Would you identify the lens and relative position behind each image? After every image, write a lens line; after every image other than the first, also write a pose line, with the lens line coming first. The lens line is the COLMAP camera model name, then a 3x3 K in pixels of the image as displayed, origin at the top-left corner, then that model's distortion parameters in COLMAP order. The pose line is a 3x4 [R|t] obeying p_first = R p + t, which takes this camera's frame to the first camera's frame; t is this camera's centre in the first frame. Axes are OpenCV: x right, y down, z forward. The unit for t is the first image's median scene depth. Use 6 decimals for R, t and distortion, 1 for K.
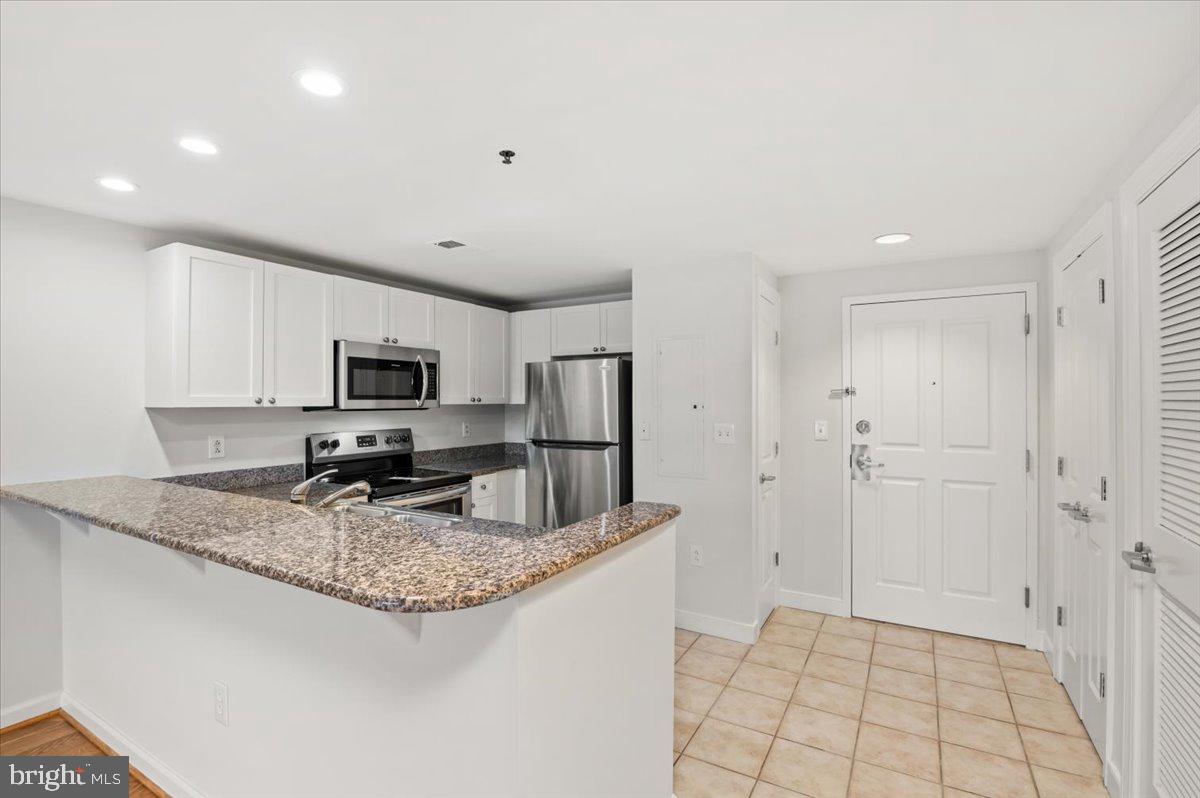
lens RADIAL K [[557.2, 0, 596.4], [0, 557.2, 401.5], [0, 0, 1]] dist [0.000367, -0.013903]
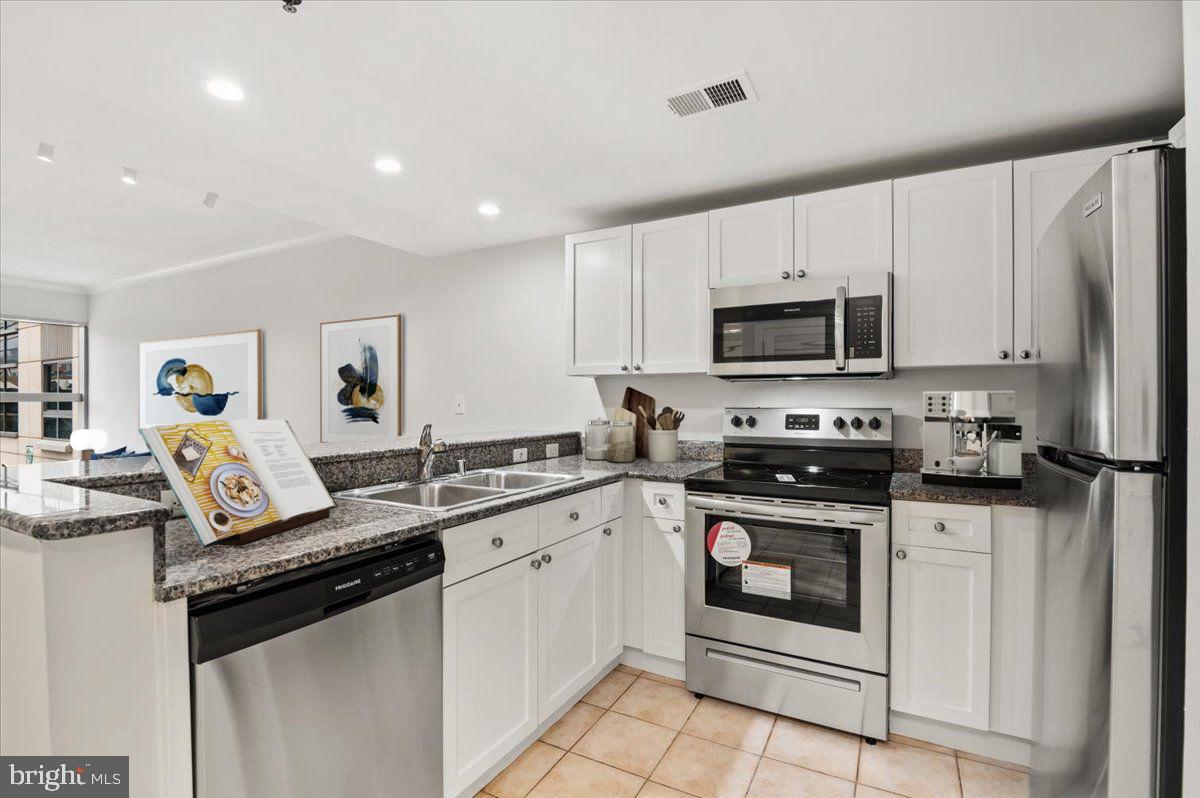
lens RADIAL K [[557.2, 0, 596.4], [0, 557.2, 401.5], [0, 0, 1]] dist [0.000367, -0.013903]
pose [[0.023115, 0.000826, -0.999732, 0.311623], [-0.003442, 0.999994, 0.000746, 0.046655], [0.999727, 0.003424, 0.023117, 0.747425]]
